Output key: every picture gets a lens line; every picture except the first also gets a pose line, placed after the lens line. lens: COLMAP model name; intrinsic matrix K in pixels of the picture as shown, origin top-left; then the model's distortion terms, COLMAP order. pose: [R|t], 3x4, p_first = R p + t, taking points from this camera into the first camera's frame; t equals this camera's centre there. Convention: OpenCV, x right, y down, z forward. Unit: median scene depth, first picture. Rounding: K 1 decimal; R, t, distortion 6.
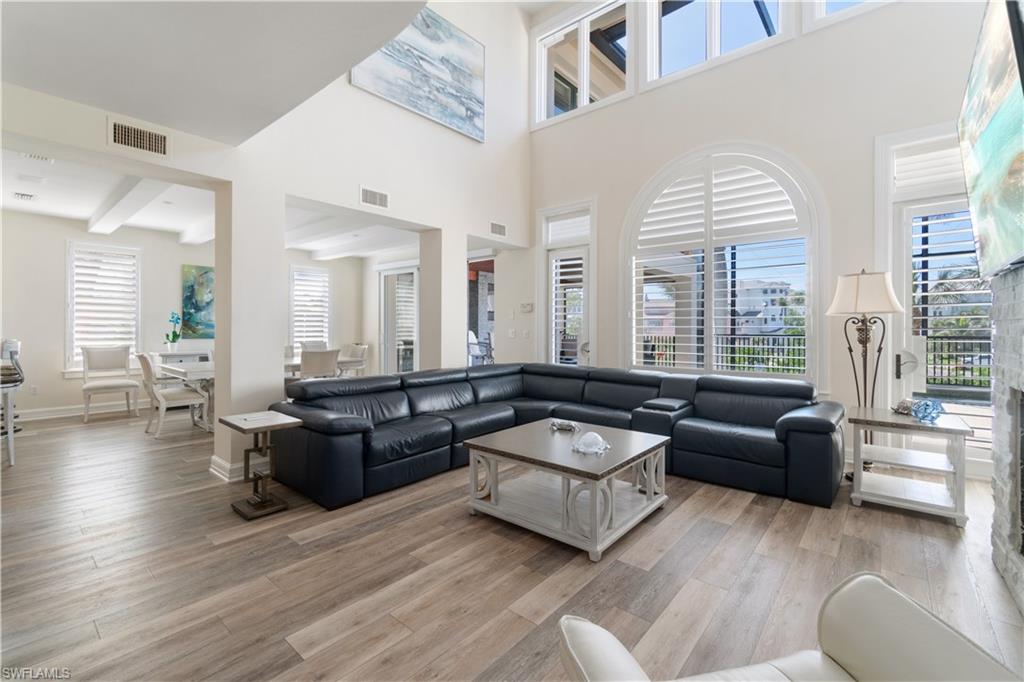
lens RADIAL K [[444.5, 0, 509.8], [0, 444.5, 328.6], [0, 0, 1]] dist [-0.002752, -0.000269]
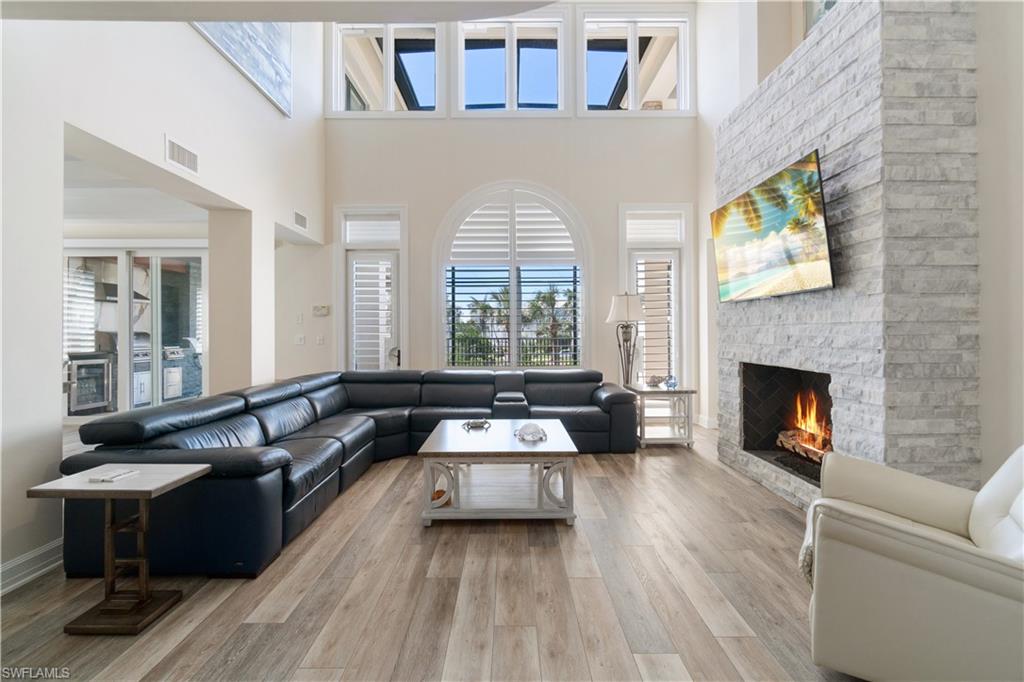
lens RADIAL K [[439.6, 0, 510.7], [0, 439.6, 332.9], [0, 0, 1]] dist [-0.009757, 0.000902]
pose [[0.757103, -0.006029, 0.653268, -0.327313], [0.007847, 0.999969, 0.000135, 0.000717], [-0.653249, 0.005024, 0.757127, 0.094247]]
